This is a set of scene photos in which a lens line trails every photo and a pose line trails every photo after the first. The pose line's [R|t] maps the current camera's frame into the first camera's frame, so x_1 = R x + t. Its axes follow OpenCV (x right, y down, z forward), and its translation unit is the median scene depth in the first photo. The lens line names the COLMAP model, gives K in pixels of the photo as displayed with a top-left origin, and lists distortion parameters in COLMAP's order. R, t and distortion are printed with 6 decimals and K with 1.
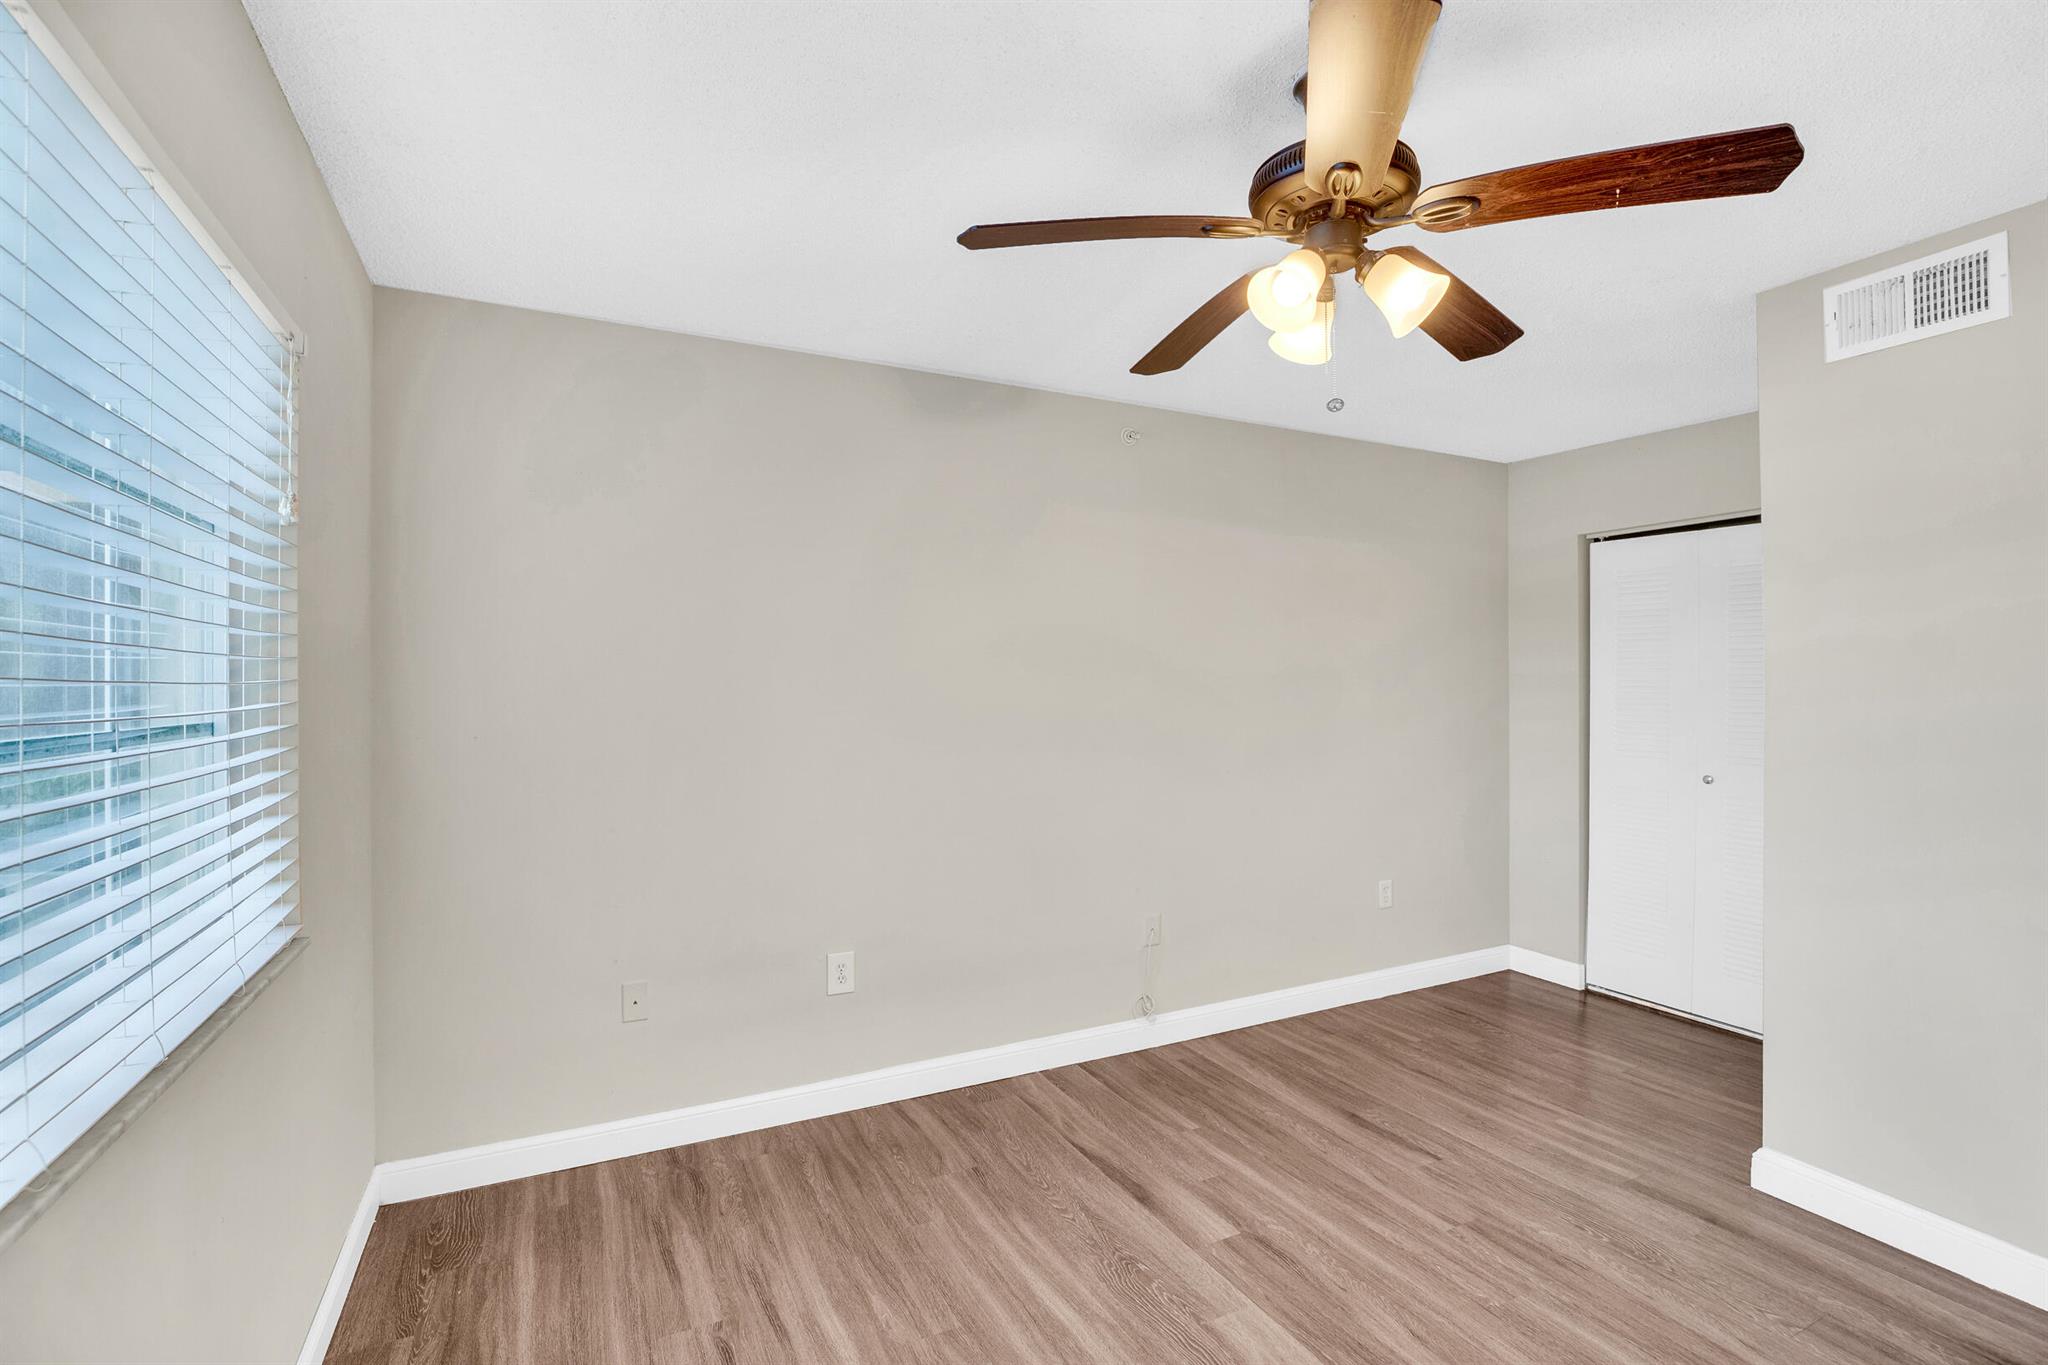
lens RADIAL K [[940.2, 0, 1032.0], [0, 940.2, 681.4], [0, 0, 1]] dist [-0.045712, 0.014375]
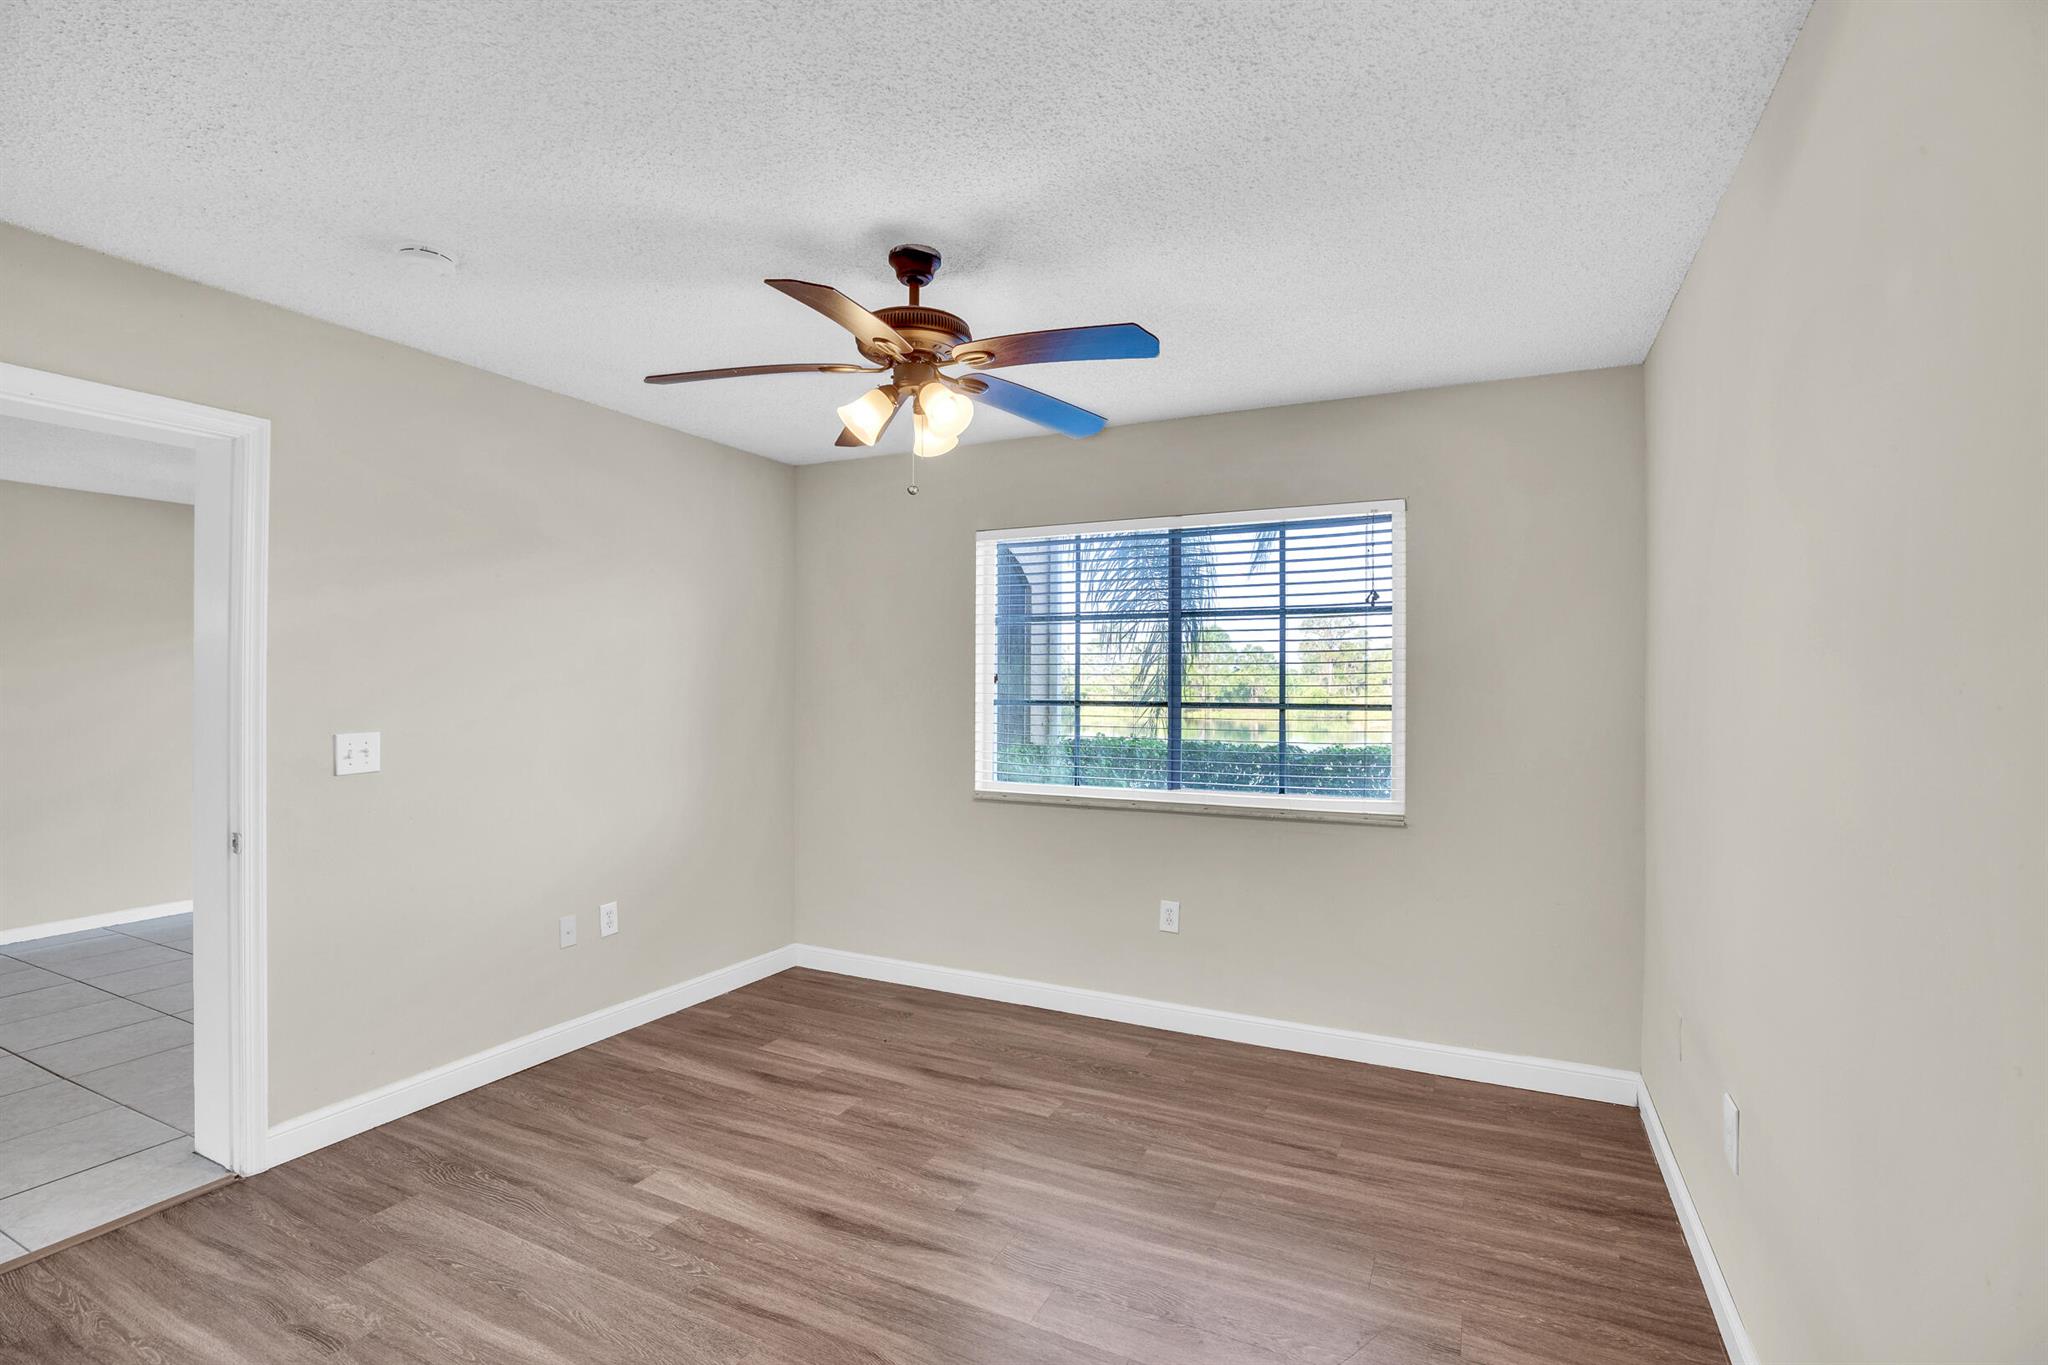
lens RADIAL K [[940.2, 0, 1032.0], [0, 940.2, 681.4], [0, 0, 1]] dist [-0.045712, 0.014375]
pose [[-0.797064, -0.002640, -0.603890, 0.648059], [0.000590, 0.999987, -0.005150, 0.002987], [0.603895, -0.004461, -0.797051, 1.395654]]
